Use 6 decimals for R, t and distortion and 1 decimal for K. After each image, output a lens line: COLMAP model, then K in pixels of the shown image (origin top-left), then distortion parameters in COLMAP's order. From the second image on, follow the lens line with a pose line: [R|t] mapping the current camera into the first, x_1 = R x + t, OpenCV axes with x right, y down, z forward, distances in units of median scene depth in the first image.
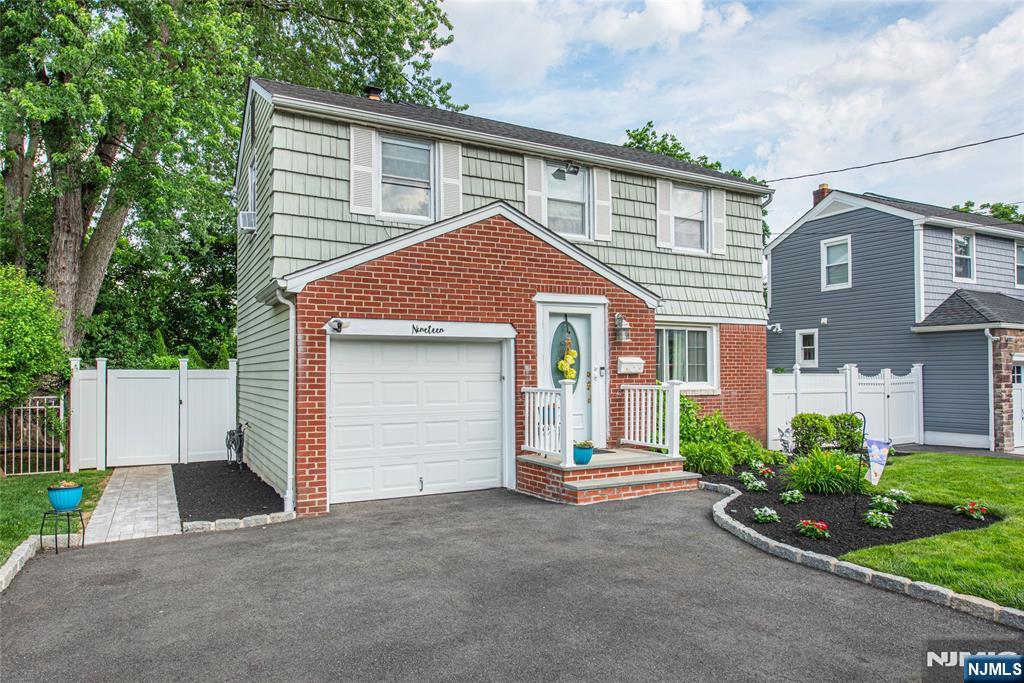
lens RADIAL K [[652.3, 0, 511.7], [0, 652.3, 361.1], [0, 0, 1]] dist [-0.001138, -0.000729]
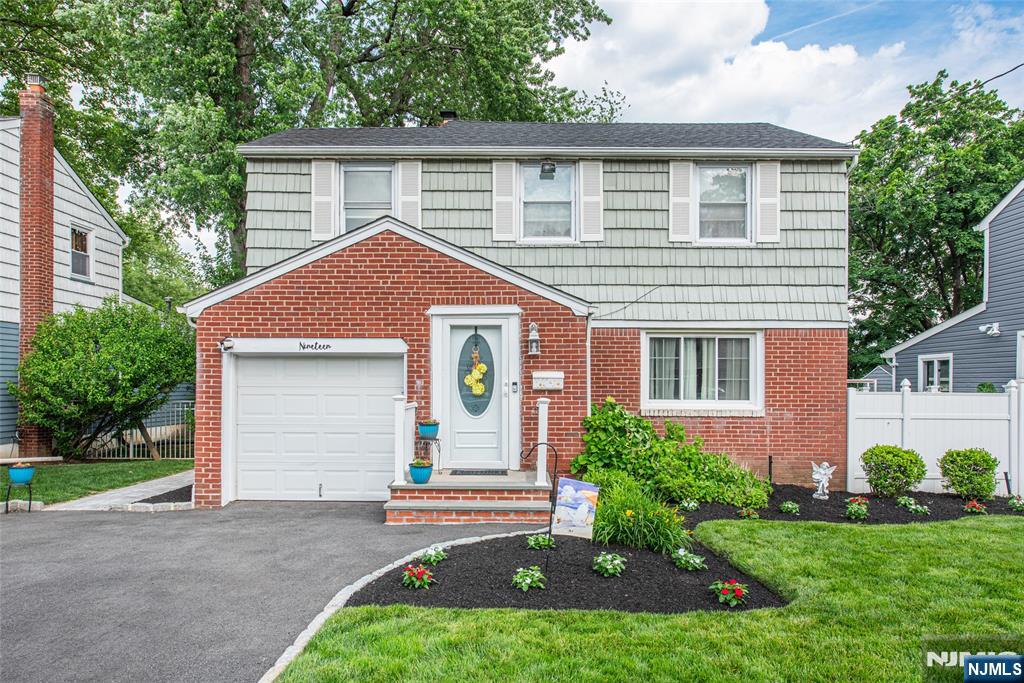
lens RADIAL K [[657.4, 0, 511.8], [0, 657.4, 382.3], [0, 0, 1]] dist [0.000008, -0.000189]
pose [[0.877839, 0.008668, -0.478877, 0.619788], [-0.000451, 0.999851, 0.017271, -0.007334], [0.478956, -0.014945, 0.877712, 0.193413]]
